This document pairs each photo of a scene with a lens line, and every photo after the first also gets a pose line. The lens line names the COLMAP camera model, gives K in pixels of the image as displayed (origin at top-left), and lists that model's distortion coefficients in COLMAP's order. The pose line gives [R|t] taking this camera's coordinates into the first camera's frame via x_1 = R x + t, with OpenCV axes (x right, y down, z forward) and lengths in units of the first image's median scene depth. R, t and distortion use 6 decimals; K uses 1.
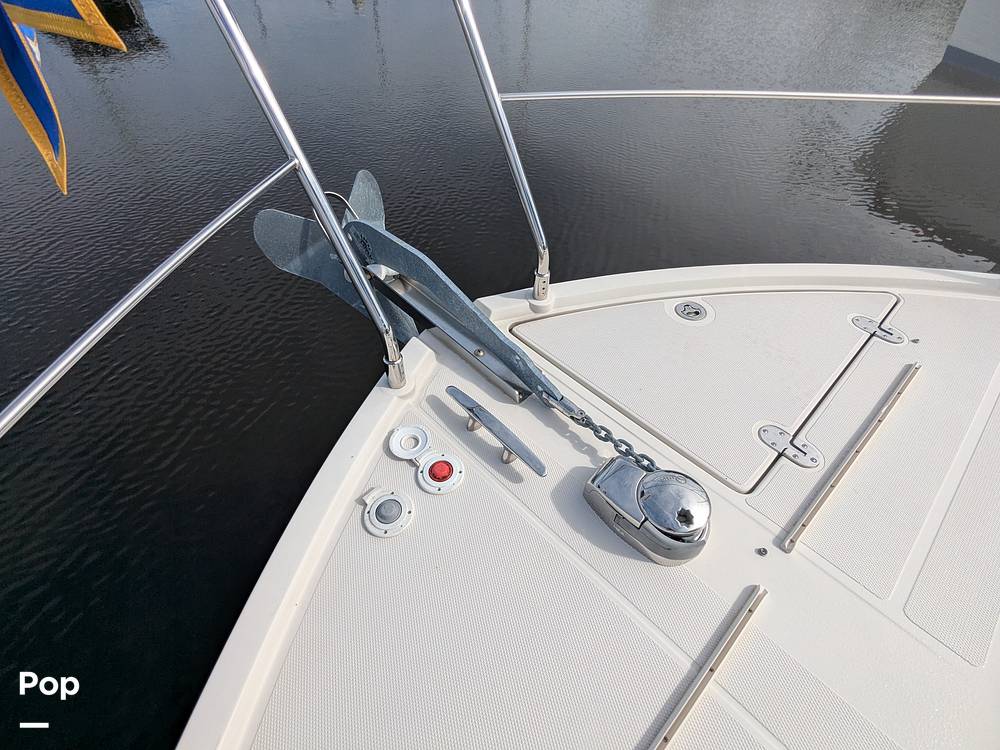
lens RADIAL K [[473.6, 0, 500.0], [0, 473.6, 375.0], [0, 0, 1]] dist [0.010520, -0.000466]
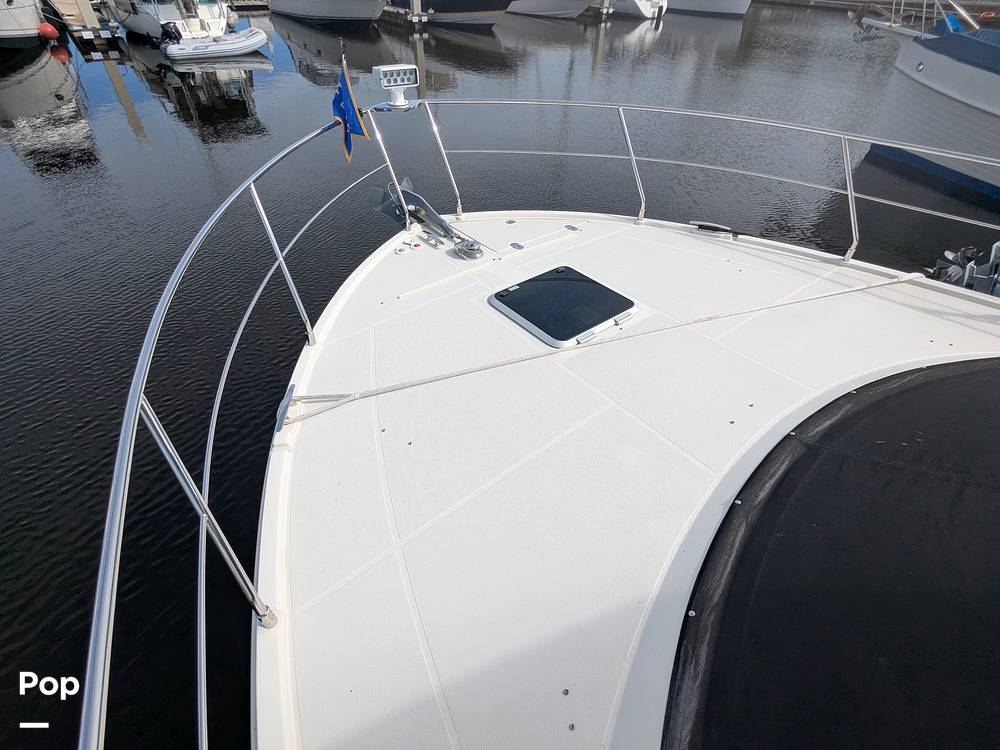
lens RADIAL K [[473.6, 0, 500.0], [0, 473.6, 375.0], [0, 0, 1]] dist [0.010520, -0.000466]
pose [[0.994202, 0.056969, -0.091201, 0.827434], [-0.068587, 0.989165, -0.129800, 1.481531], [0.082819, 0.135303, 0.987337, -2.221119]]
